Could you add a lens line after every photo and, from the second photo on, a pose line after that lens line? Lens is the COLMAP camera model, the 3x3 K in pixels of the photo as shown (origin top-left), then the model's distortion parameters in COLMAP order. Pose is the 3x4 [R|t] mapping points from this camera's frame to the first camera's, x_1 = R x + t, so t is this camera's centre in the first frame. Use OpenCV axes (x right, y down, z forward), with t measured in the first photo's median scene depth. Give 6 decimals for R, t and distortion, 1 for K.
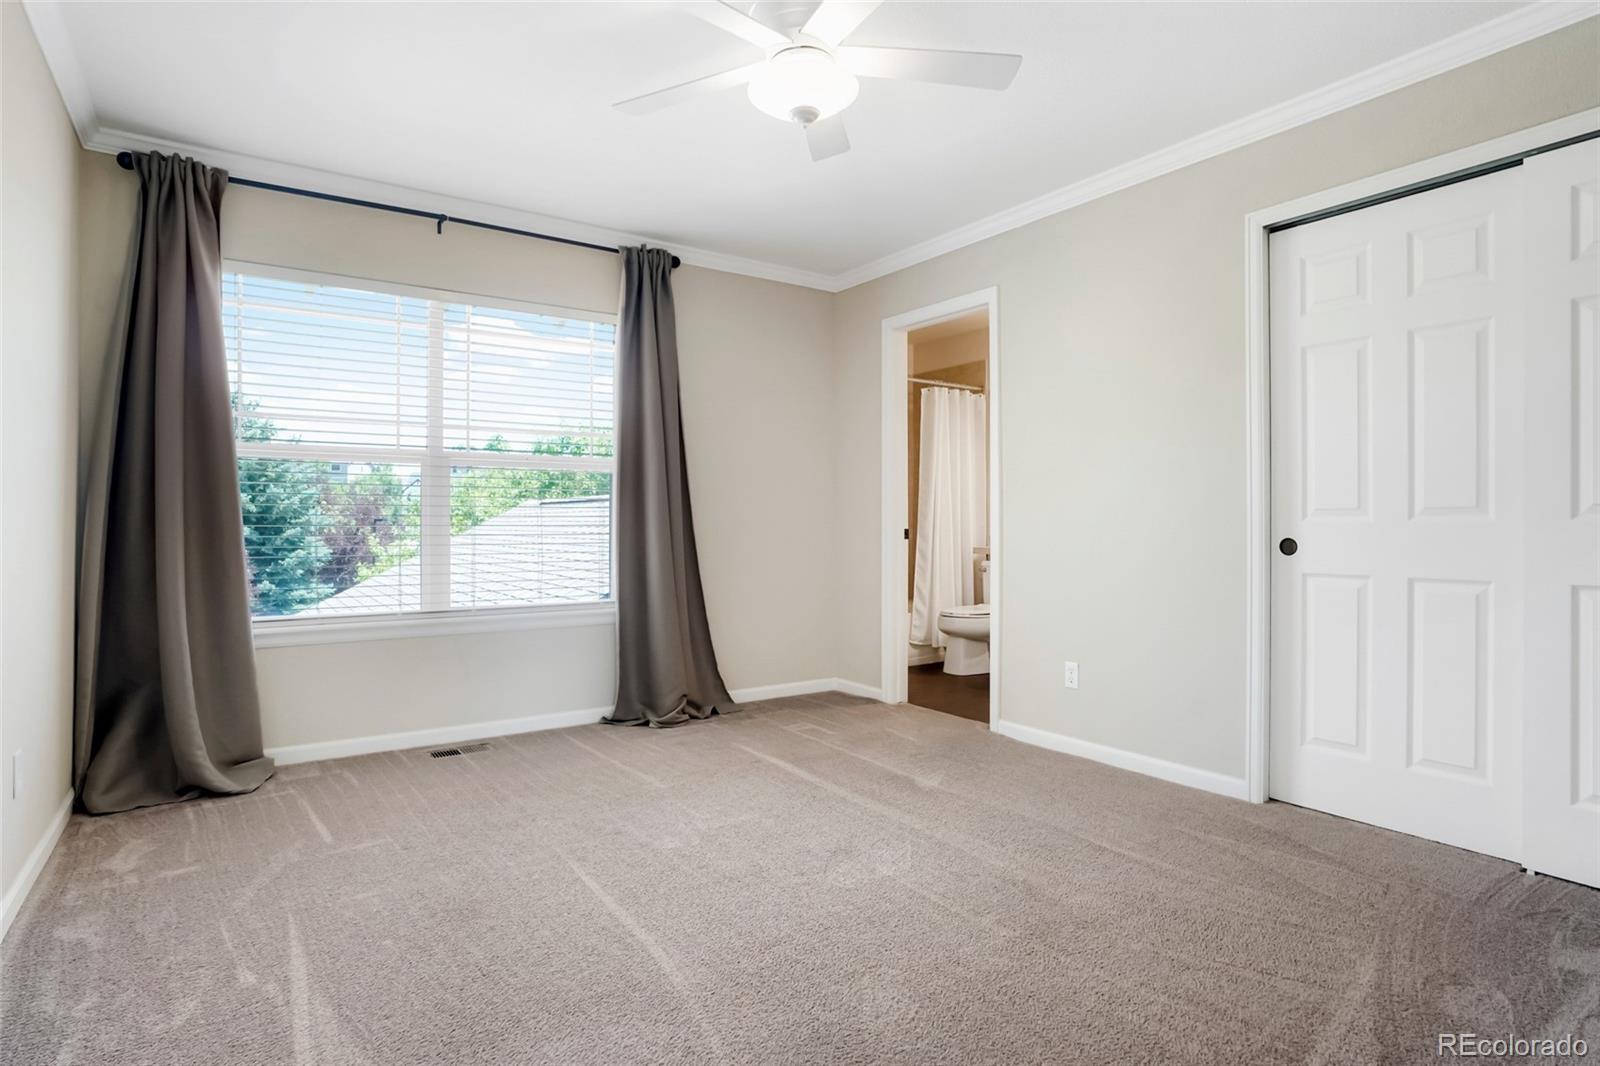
lens RADIAL K [[832.2, 0, 798.4], [0, 832.2, 535.0], [0, 0, 1]] dist [-0.004247, 0.000087]
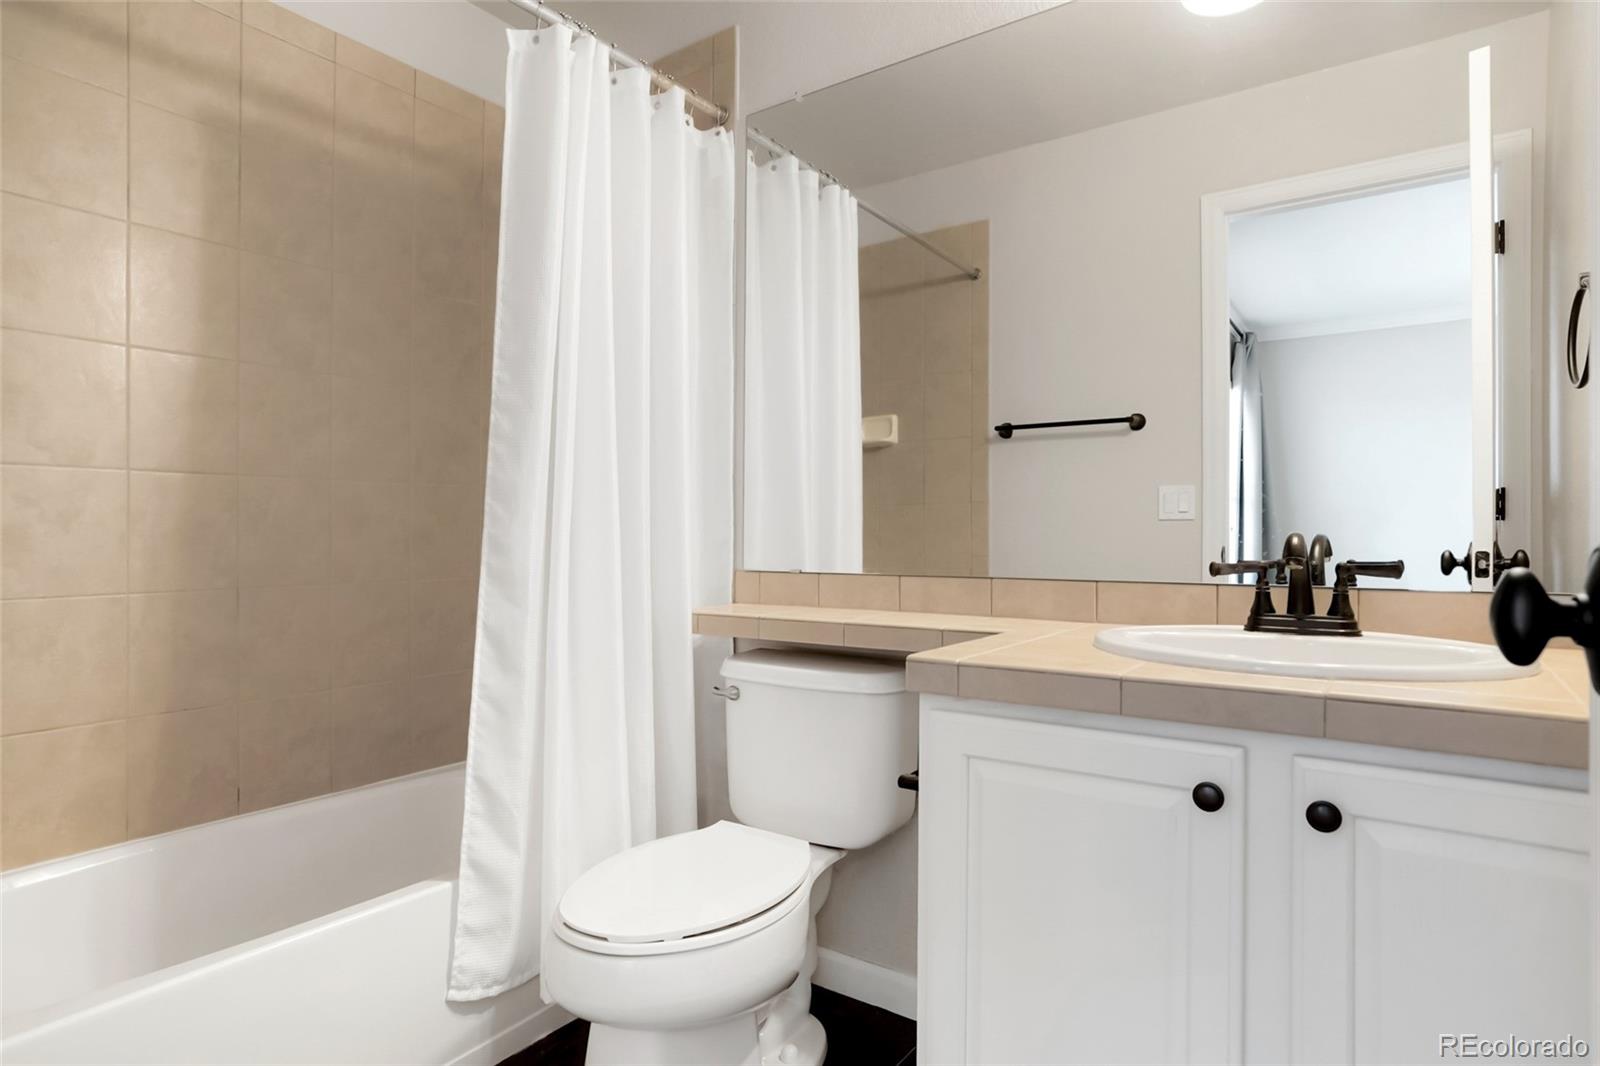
lens RADIAL K [[860.0, 0, 801.2], [0, 860.0, 537.9], [0, 0, 1]] dist [-0.019746, -0.003119]
pose [[0.936993, 0.009478, 0.349220, 0.141250], [-0.006064, 0.999923, -0.010867, -0.008573], [-0.349296, 0.008064, 0.936978, 0.710982]]
